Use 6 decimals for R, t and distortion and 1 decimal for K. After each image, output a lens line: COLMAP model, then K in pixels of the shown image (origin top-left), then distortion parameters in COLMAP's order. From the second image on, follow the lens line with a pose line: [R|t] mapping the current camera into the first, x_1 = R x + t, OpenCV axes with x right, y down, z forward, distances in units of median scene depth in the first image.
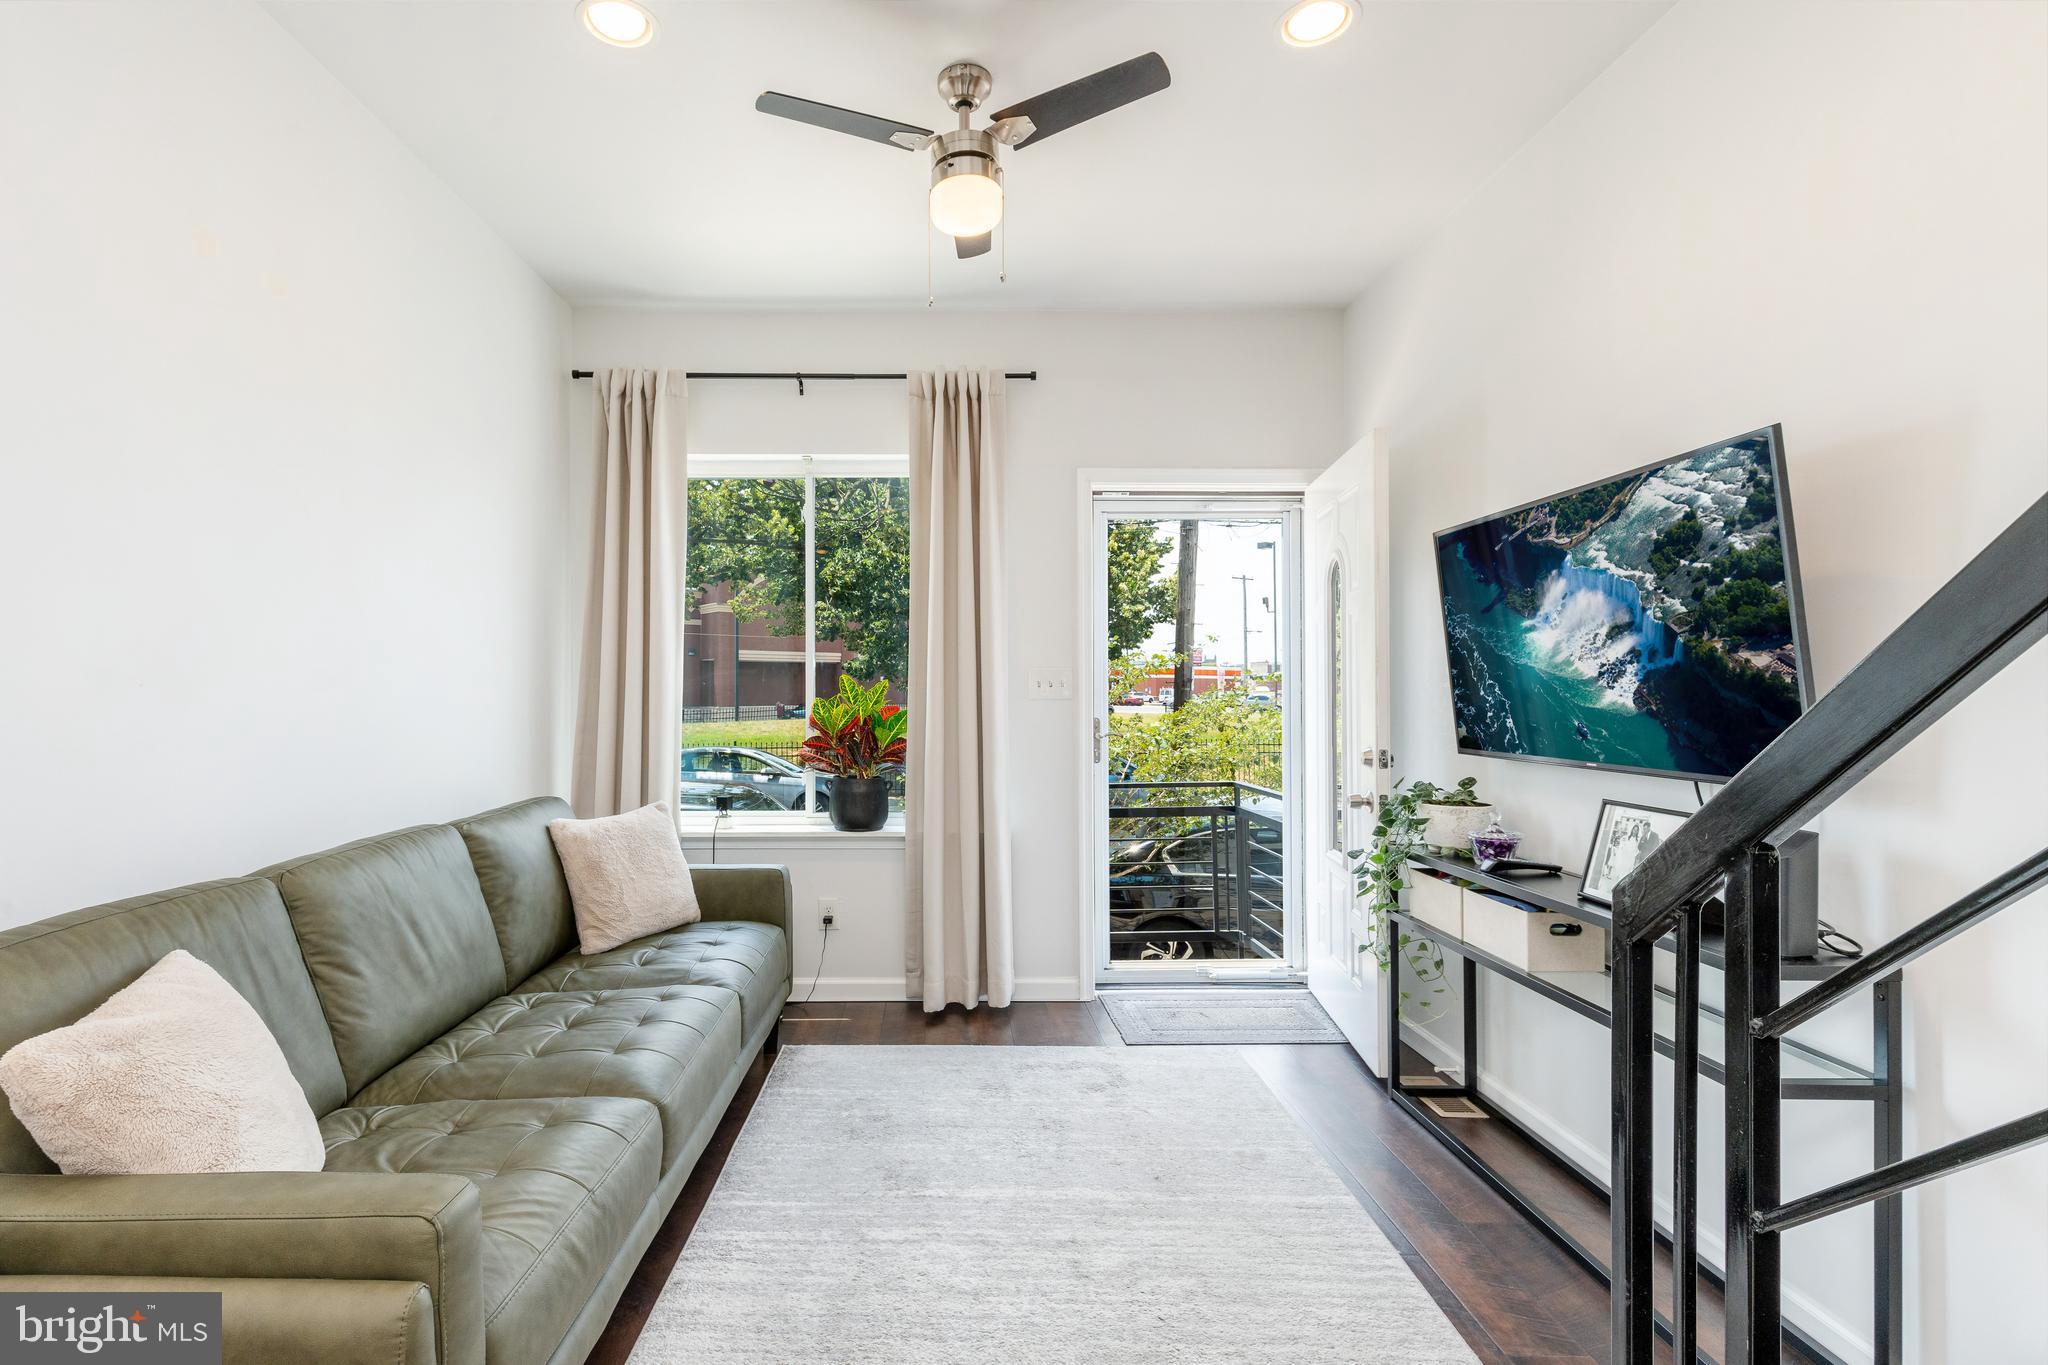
lens RADIAL K [[922.7, 0, 1024.0], [0, 922.7, 694.1], [0, 0, 1]] dist [0.002357, 0.000067]
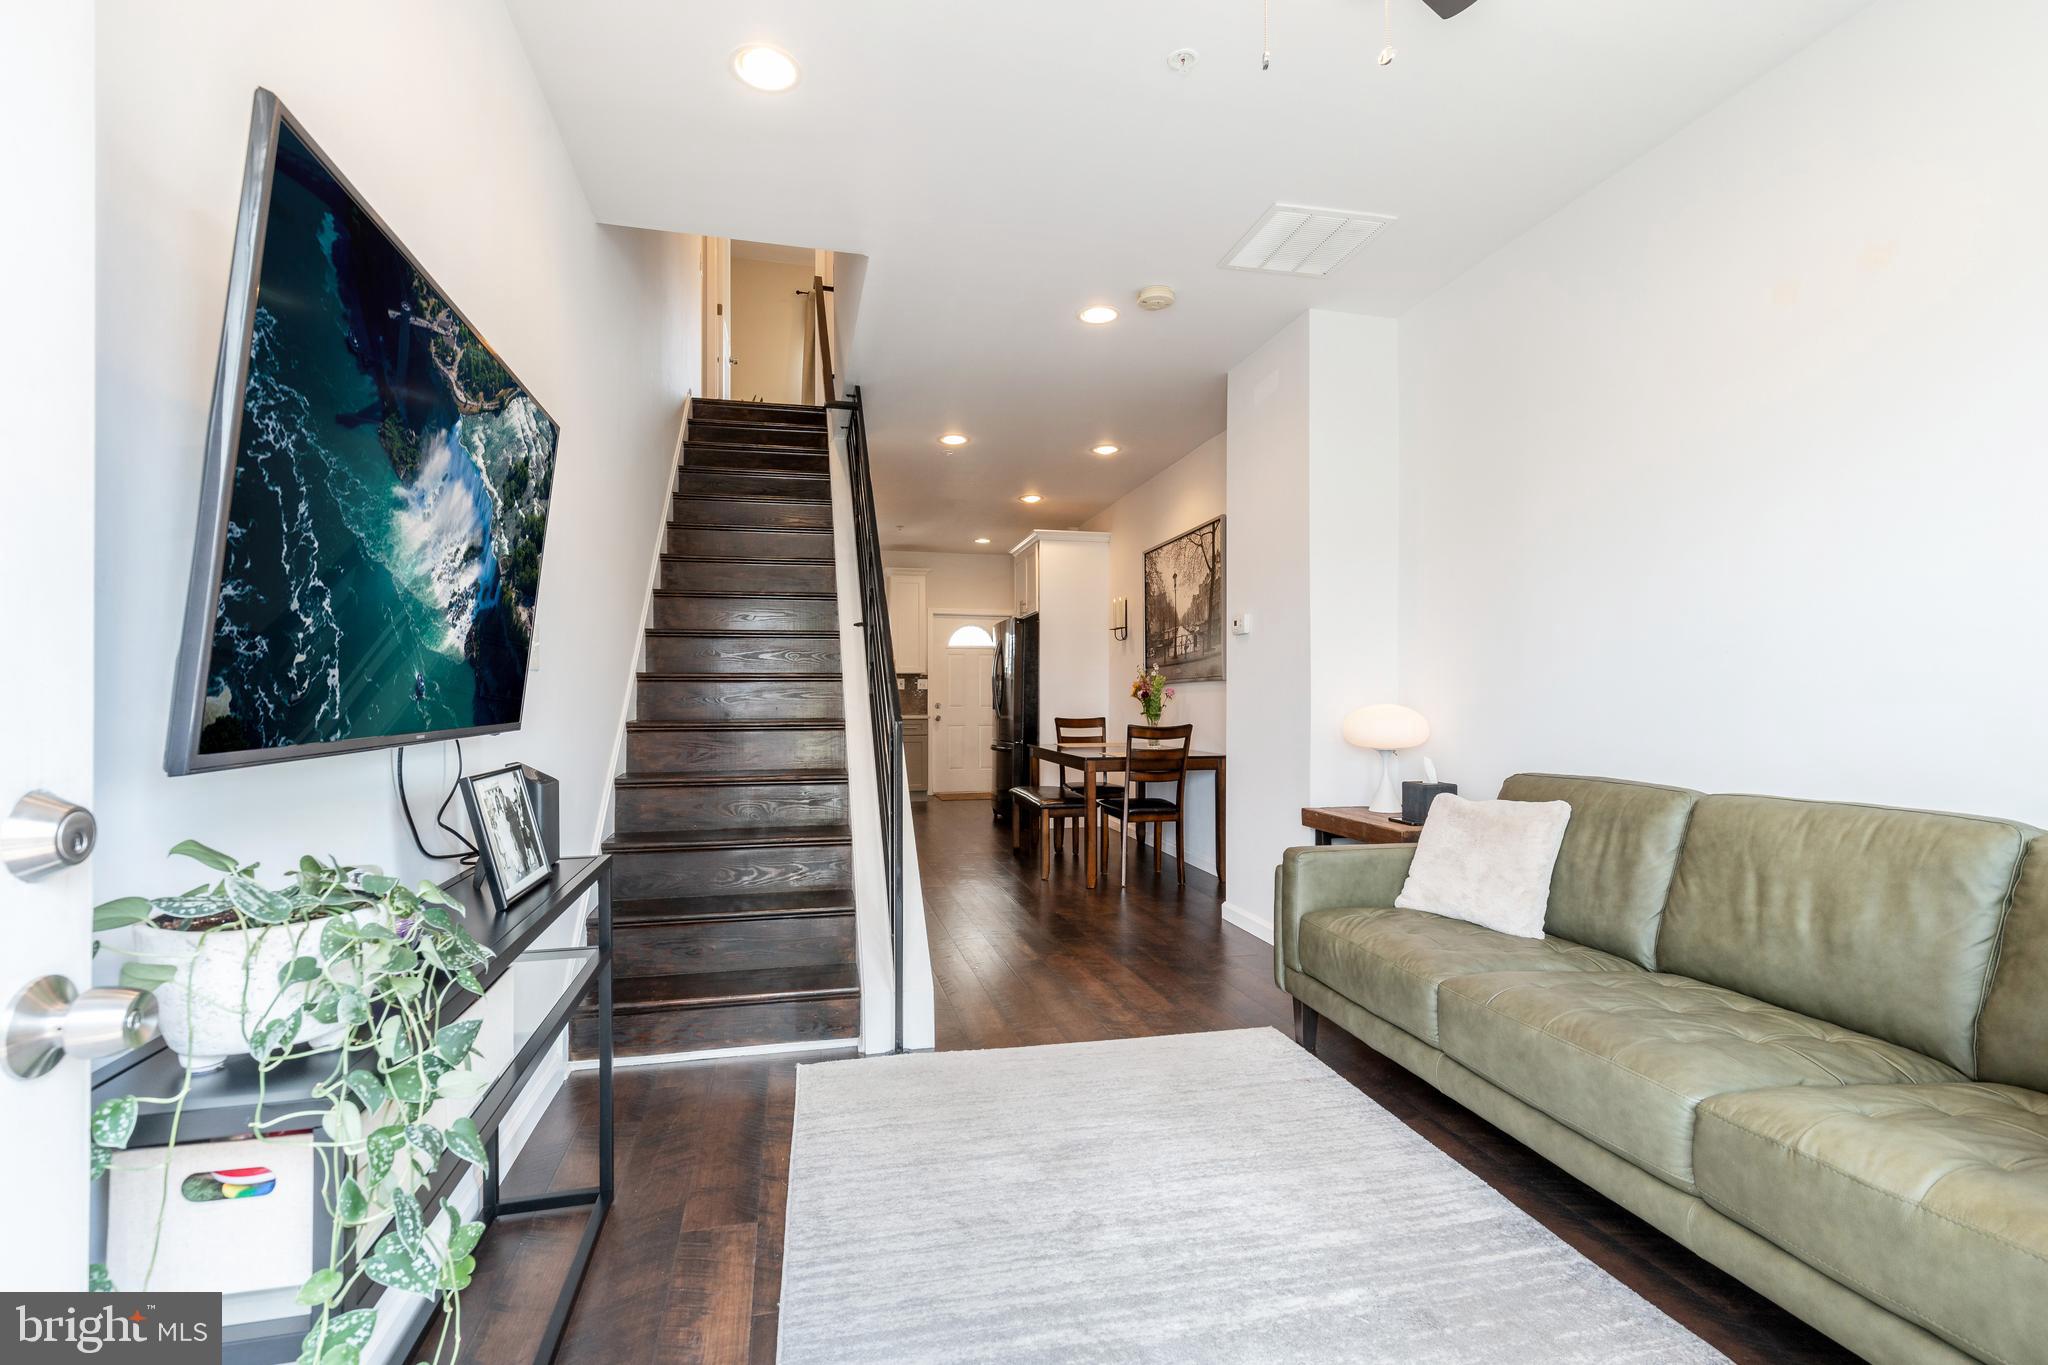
lens RADIAL K [[922.7, 0, 1027.2], [0, 922.7, 684.2], [0, 0, 1]] dist [0.002357, 0.000067]
pose [[-0.988782, -0.009558, -0.149062, 0.271927], [-0.007815, 0.999894, -0.012274, 0.040842], [0.149164, -0.010971, -0.988752, 1.644143]]
